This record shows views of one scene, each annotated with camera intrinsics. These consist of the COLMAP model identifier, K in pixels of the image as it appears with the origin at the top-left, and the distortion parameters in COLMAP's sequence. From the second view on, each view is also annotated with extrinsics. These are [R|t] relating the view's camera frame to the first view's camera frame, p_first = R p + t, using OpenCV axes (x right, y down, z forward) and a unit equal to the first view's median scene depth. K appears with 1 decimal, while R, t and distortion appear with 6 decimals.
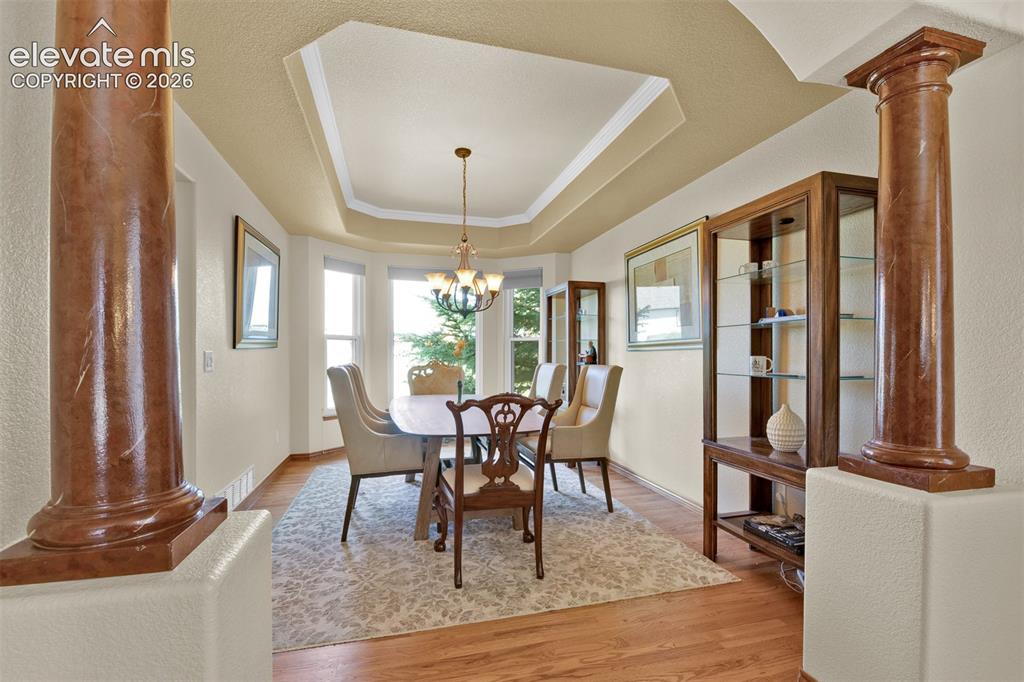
lens RADIAL K [[453.8, 0, 513.0], [0, 453.8, 353.2], [0, 0, 1]] dist [0.000051, -0.000021]
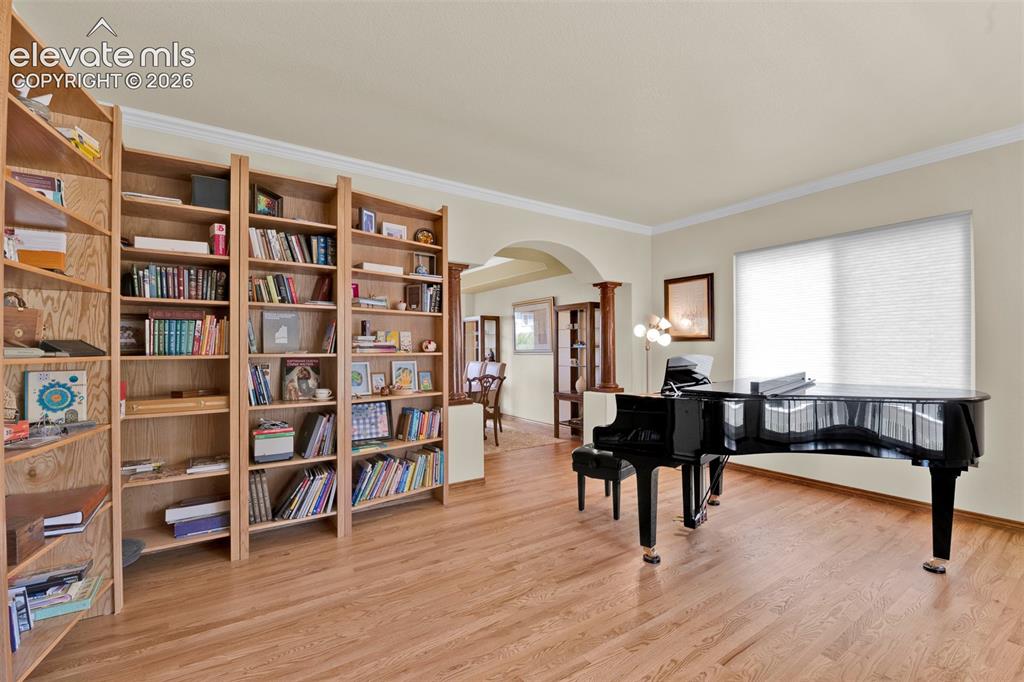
lens RADIAL K [[453.8, 0, 513.0], [0, 453.8, 353.2], [0, 0, 1]] dist [0.000051, -0.000021]
pose [[0.941846, -0.010136, 0.335892, -0.665918], [0.005830, 0.999887, 0.013825, -0.062981], [-0.335994, -0.011063, 0.941799, -1.349325]]
